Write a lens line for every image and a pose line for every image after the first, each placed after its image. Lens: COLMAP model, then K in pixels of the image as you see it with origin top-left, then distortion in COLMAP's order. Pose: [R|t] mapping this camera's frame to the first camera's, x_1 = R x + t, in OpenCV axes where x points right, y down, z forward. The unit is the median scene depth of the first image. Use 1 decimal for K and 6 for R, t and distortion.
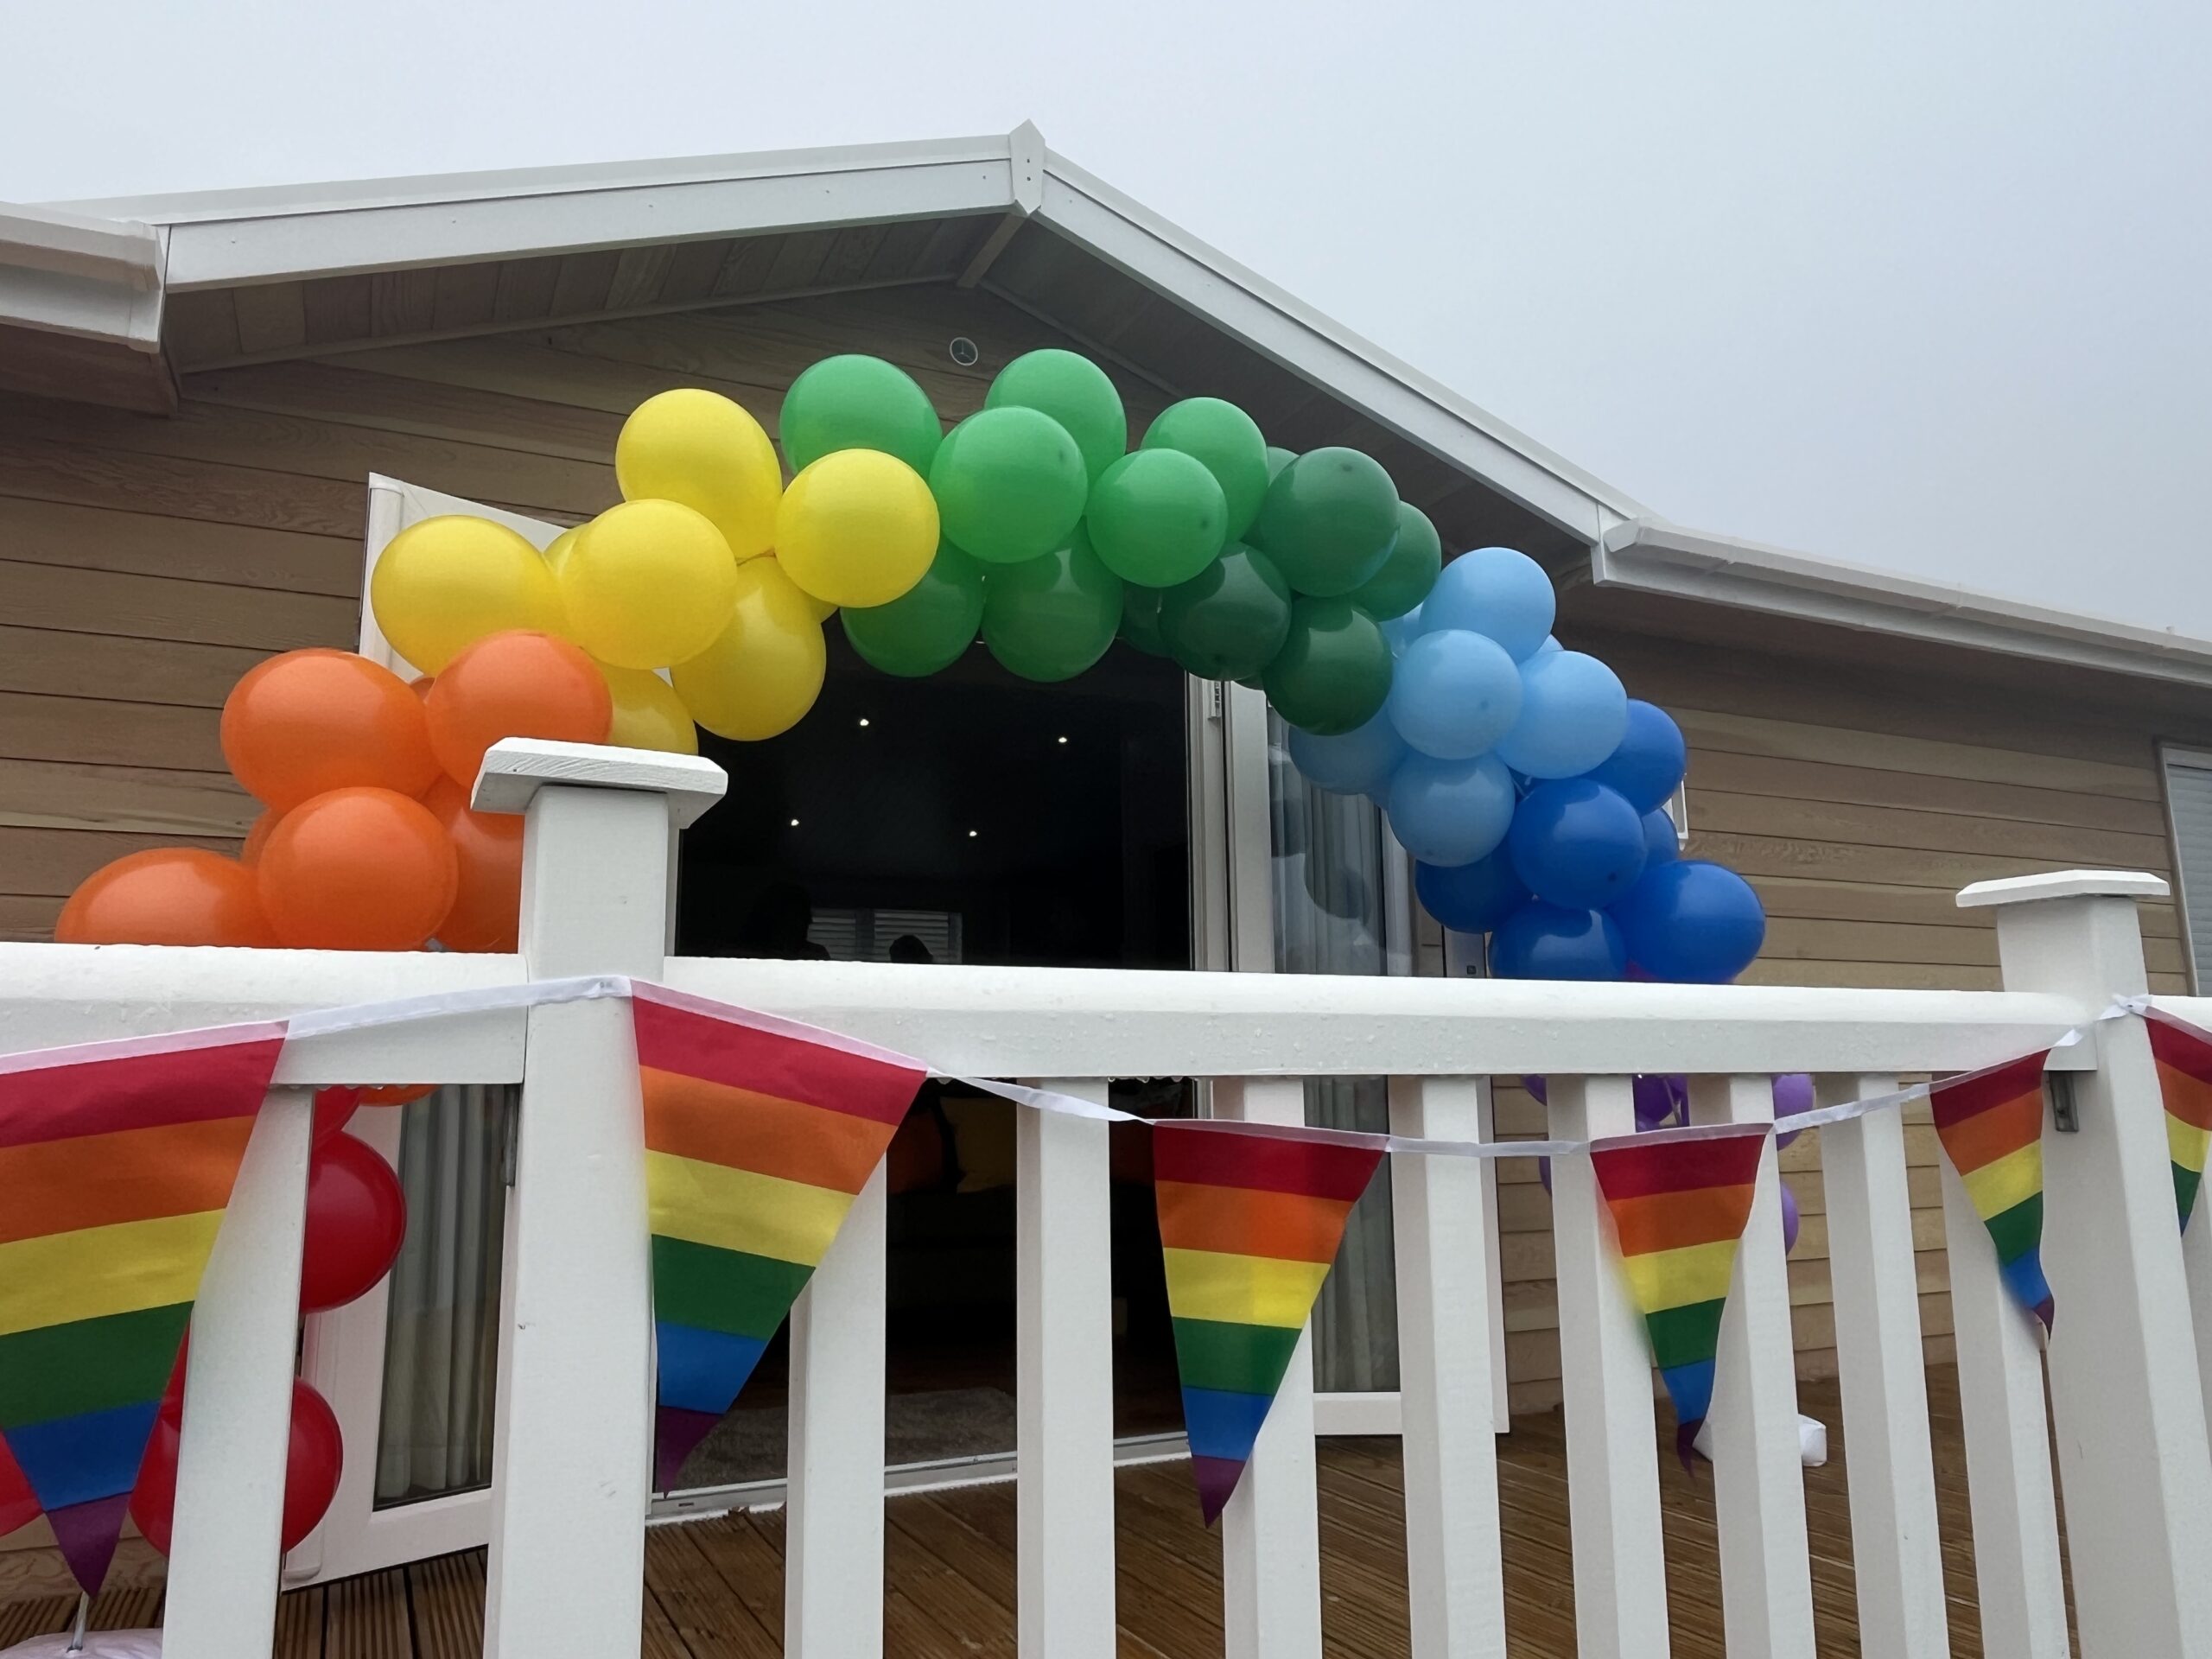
lens RADIAL K [[1484.9, 0, 1113.2], [0, 1484.9, 838.4], [0, 0, 1]] dist [0.012778, 0.002869]
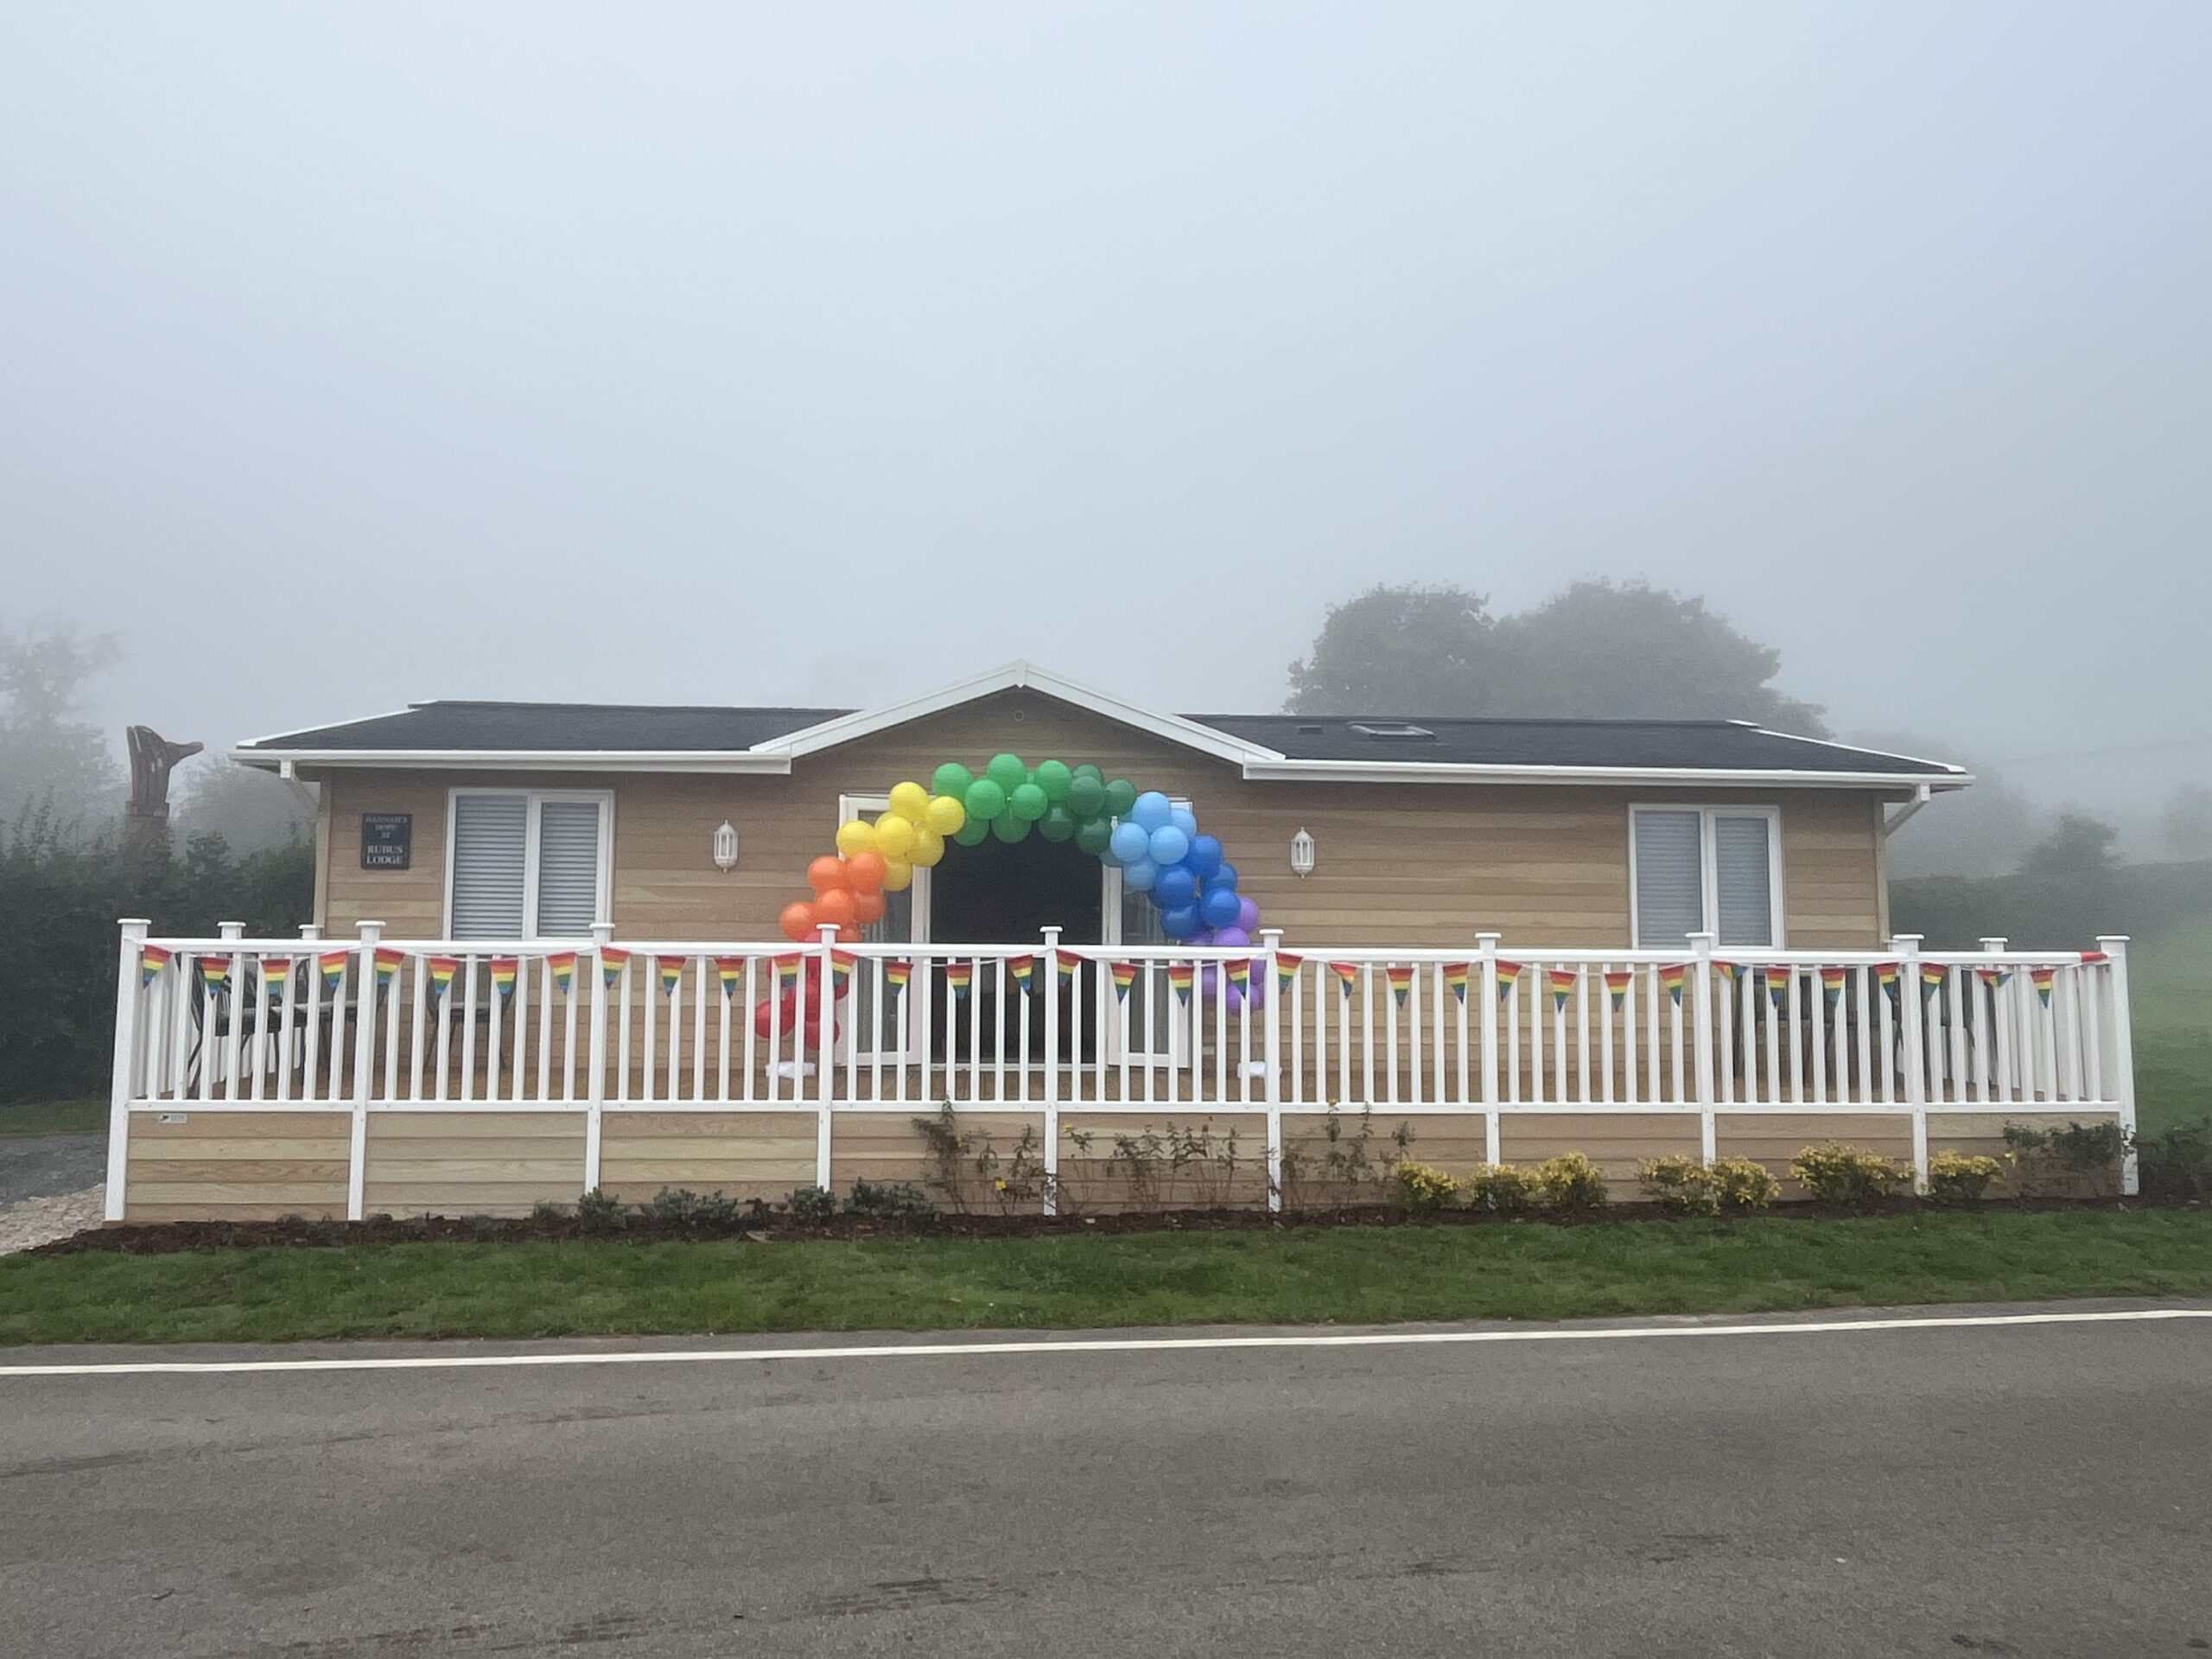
lens RADIAL K [[1484.9, 0, 1107.0], [0, 1484.9, 831.6], [0, 0, 1]] dist [0.012778, 0.002869]
pose [[0.928271, -0.017434, -0.371497, 1.658210], [0.045522, 0.996716, 0.066972, -0.406855], [0.369109, -0.079080, 0.926016, -2.436010]]
